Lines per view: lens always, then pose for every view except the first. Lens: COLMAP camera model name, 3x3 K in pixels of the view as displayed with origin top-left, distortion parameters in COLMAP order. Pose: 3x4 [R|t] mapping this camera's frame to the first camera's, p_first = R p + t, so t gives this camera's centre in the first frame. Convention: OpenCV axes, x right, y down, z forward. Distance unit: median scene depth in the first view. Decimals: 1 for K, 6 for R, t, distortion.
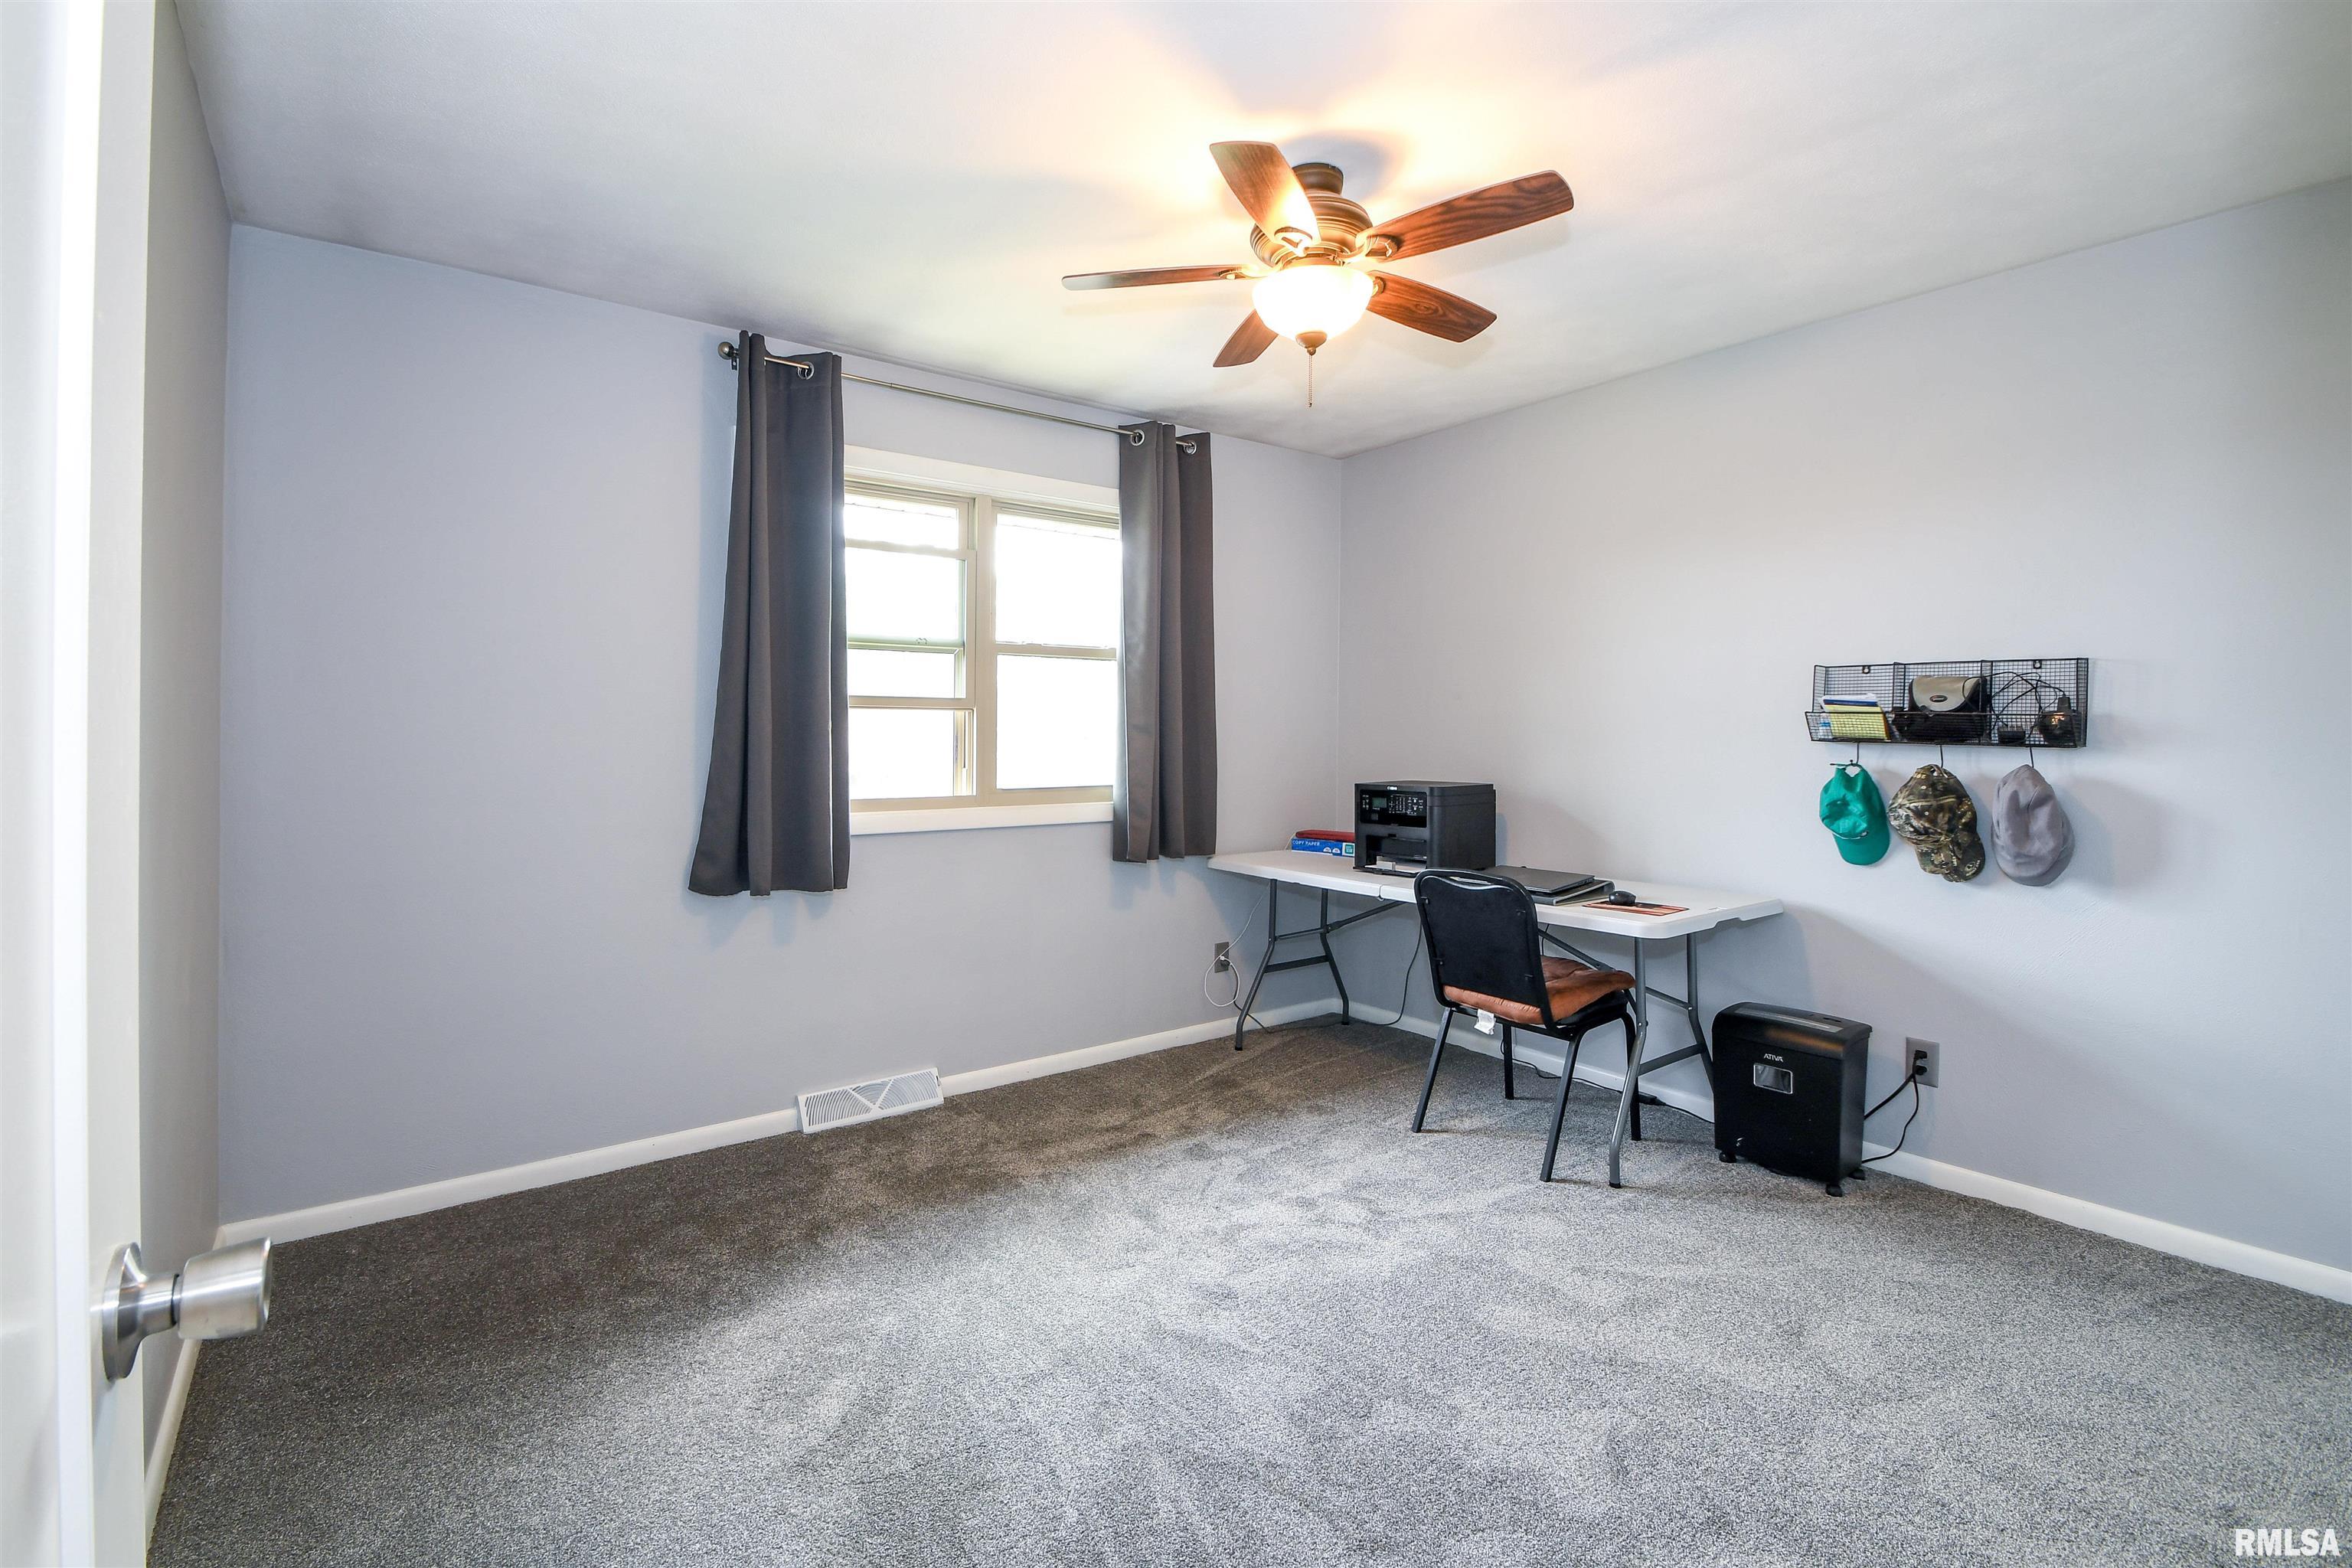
lens RADIAL K [[1062.6, 0, 1117.4], [0, 1062.6, 728.4], [0, 0, 1]] dist [0.013102, -0.012675]
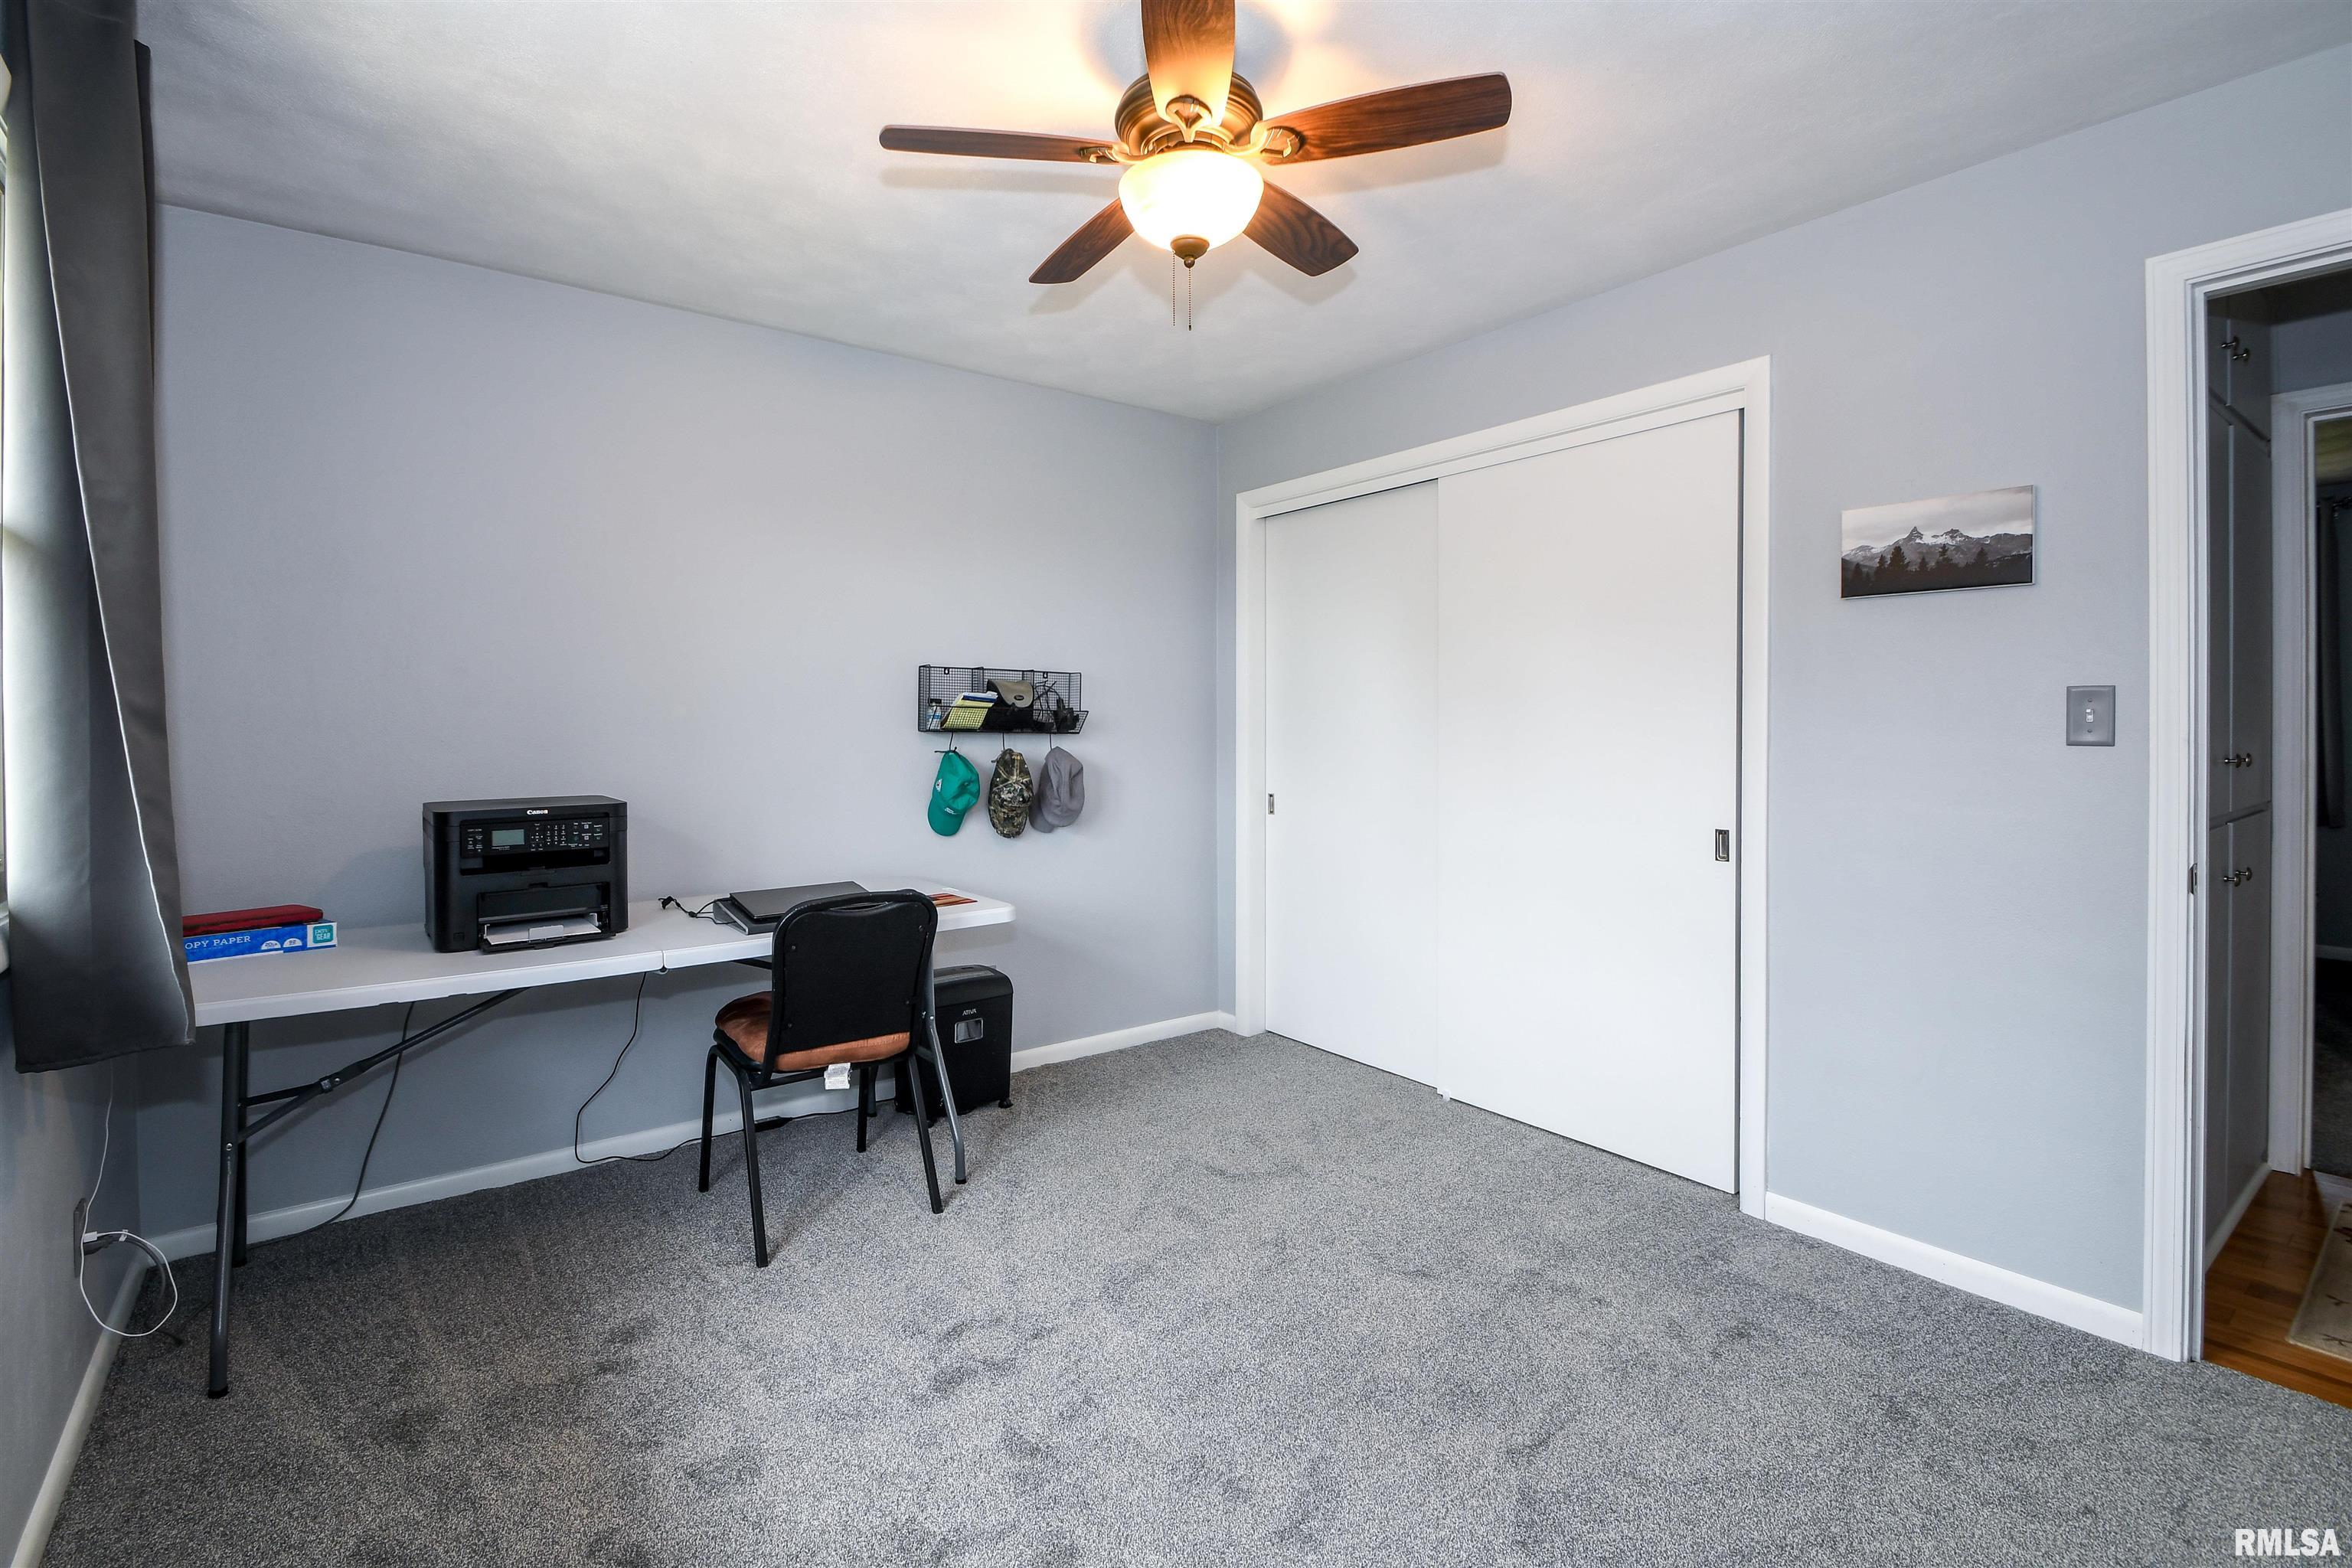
lens RADIAL K [[1062.6, 0, 1162.1], [0, 1062.6, 737.9], [0, 0, 1]] dist [0.013102, -0.012675]
pose [[-0.028632, -0.012249, 0.999515, -0.508927], [0.001888, 0.999922, 0.012309, 0.005158], [-0.999588, 0.002239, -0.028606, 0.822259]]
